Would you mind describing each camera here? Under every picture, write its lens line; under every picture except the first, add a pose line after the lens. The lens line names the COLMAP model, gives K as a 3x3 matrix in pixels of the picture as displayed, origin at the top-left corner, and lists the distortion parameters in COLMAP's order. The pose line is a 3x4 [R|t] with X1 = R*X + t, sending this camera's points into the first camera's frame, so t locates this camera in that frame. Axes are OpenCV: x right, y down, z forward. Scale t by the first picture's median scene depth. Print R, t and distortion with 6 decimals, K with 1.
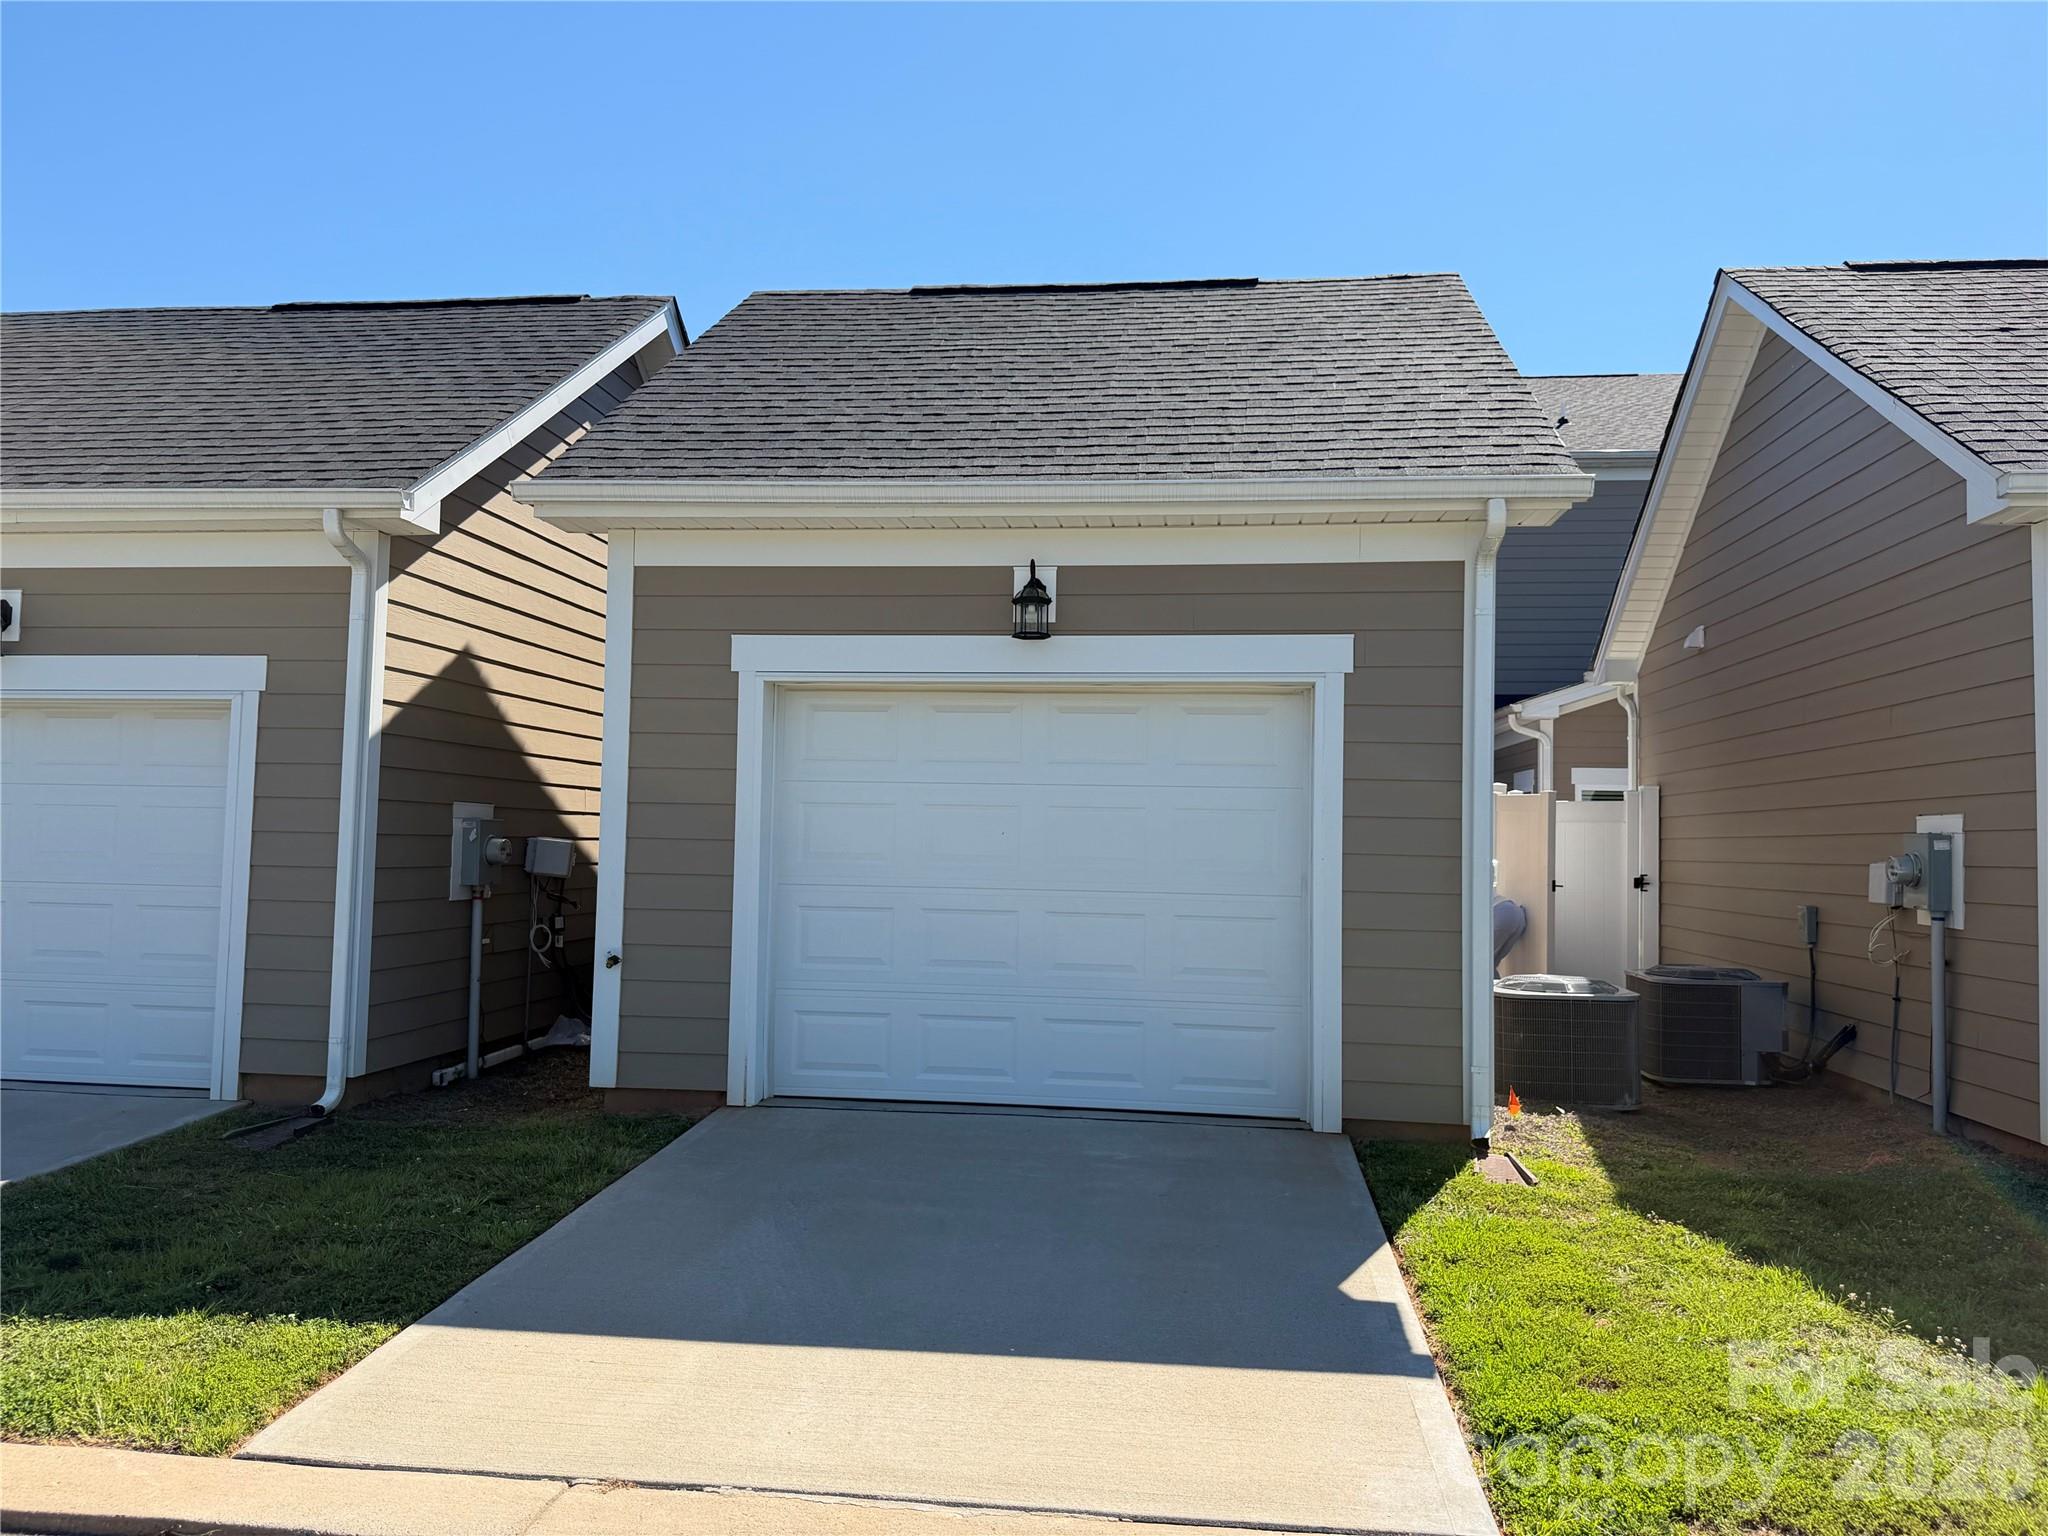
lens RADIAL K [[1452.9, 0, 1024.0], [0, 1452.9, 768.0], [0, 0, 1]] dist [-0.002179, -0.000917]
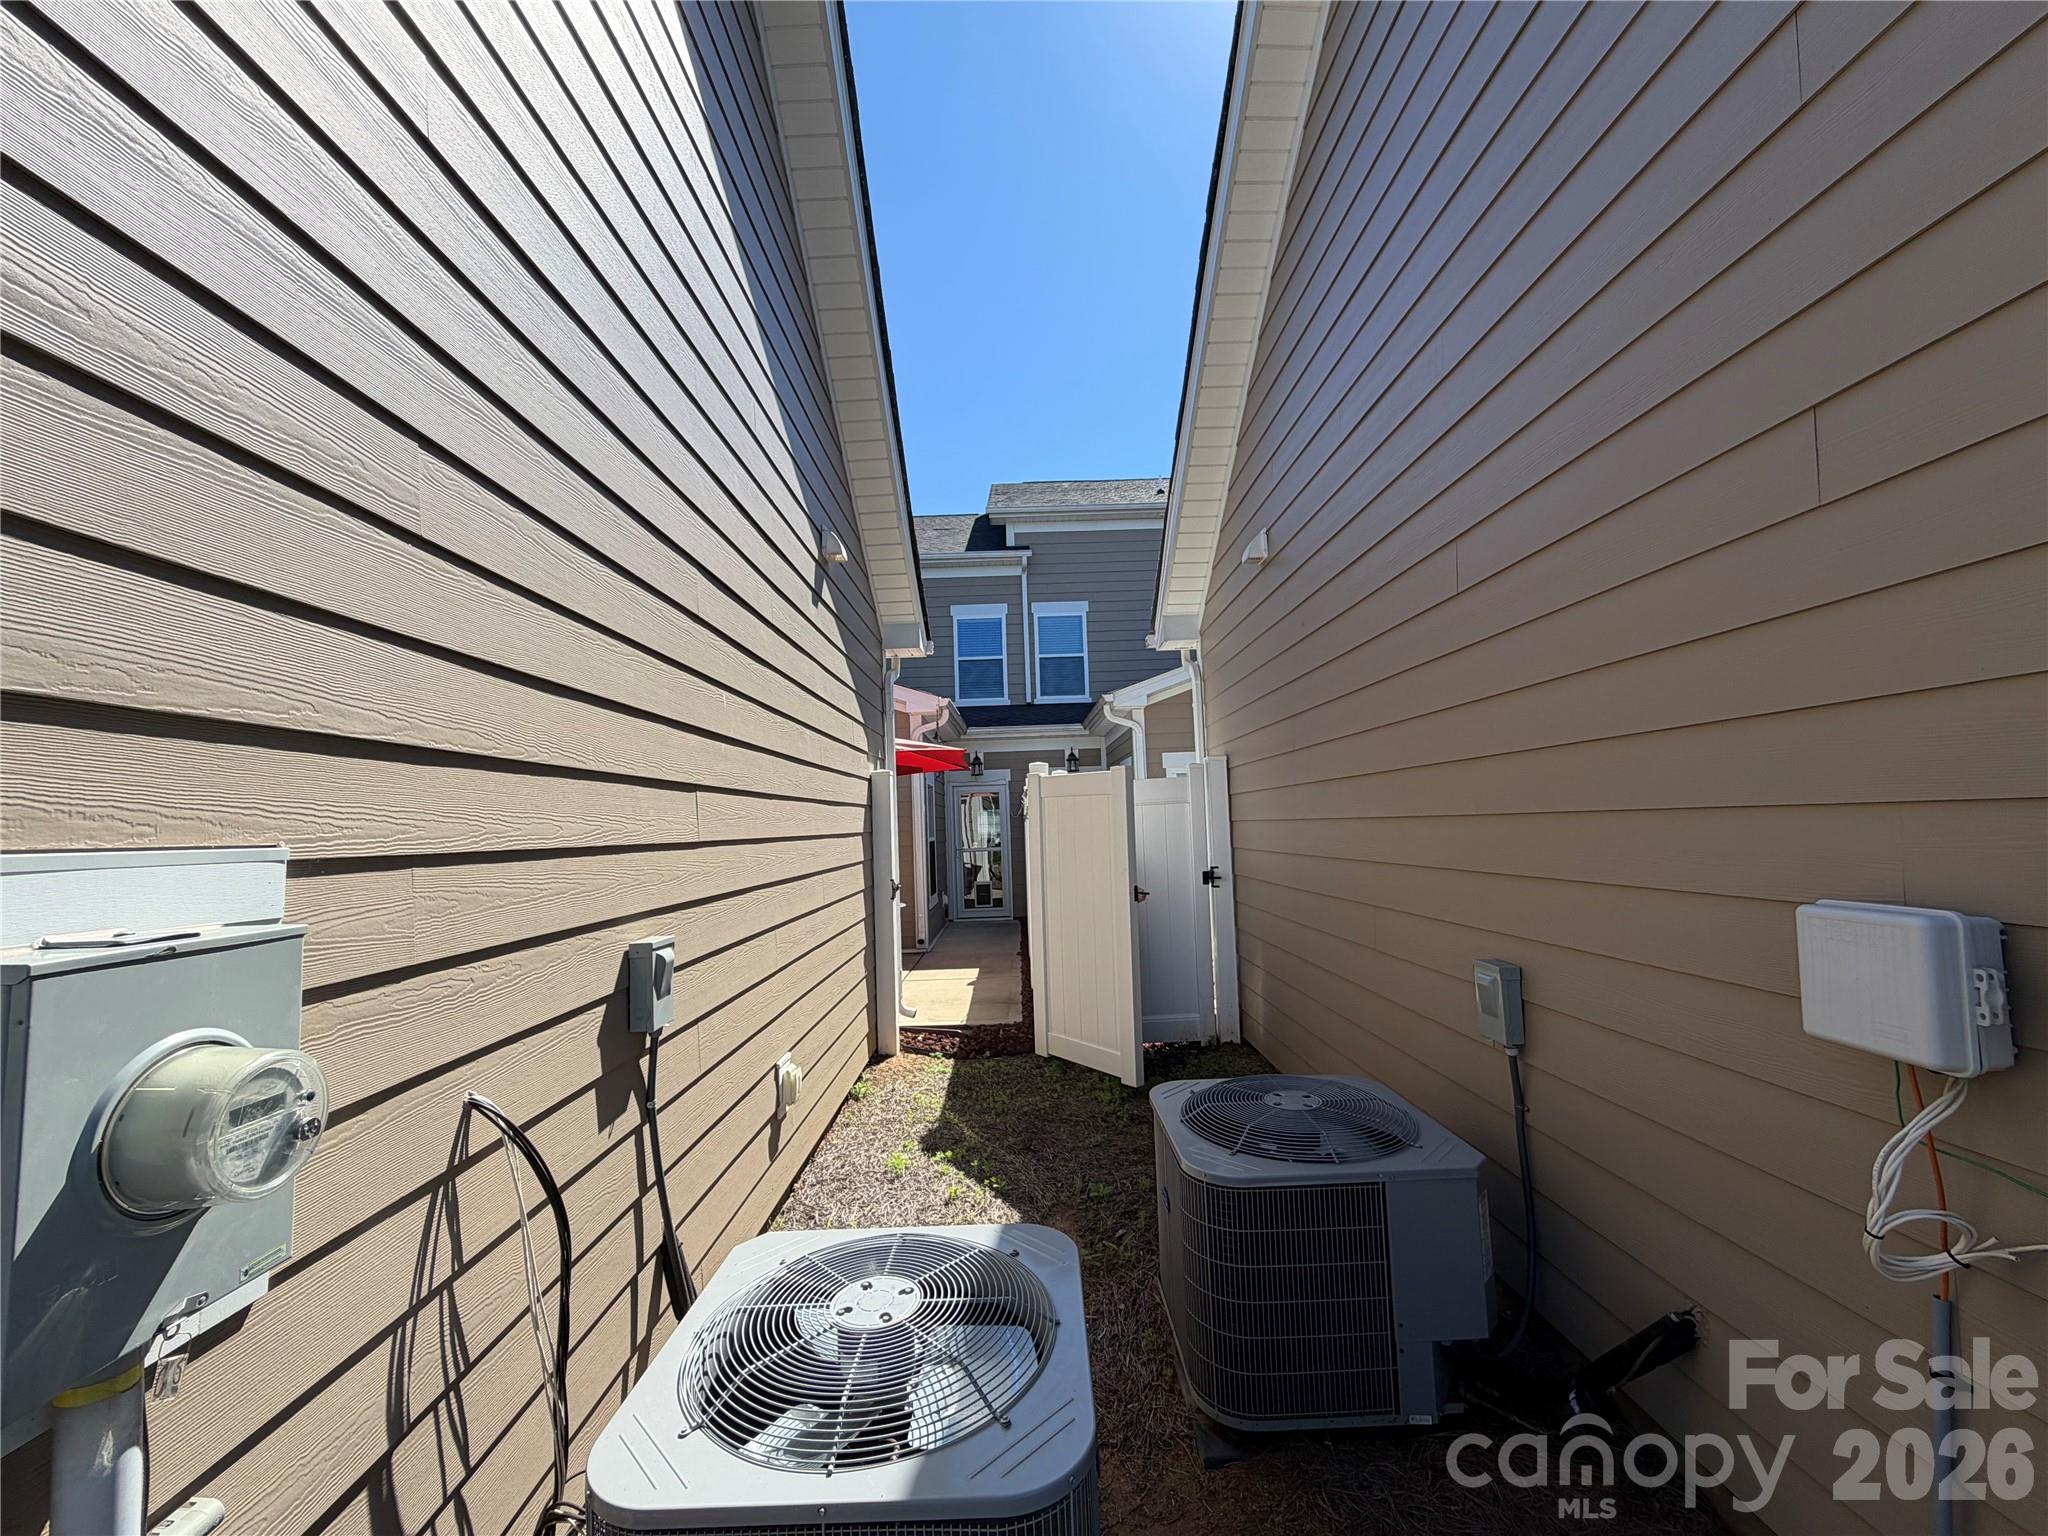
lens RADIAL K [[817.7, 0, 1018.0], [0, 817.7, 766.7], [0, 0, 1]] dist [-0.000949, -0.000177]
pose [[0.990422, -0.048501, 0.129274, 0.260480], [0.050763, 0.998609, -0.014260, 0.018902], [-0.128403, 0.020685, 0.991506, 0.557642]]
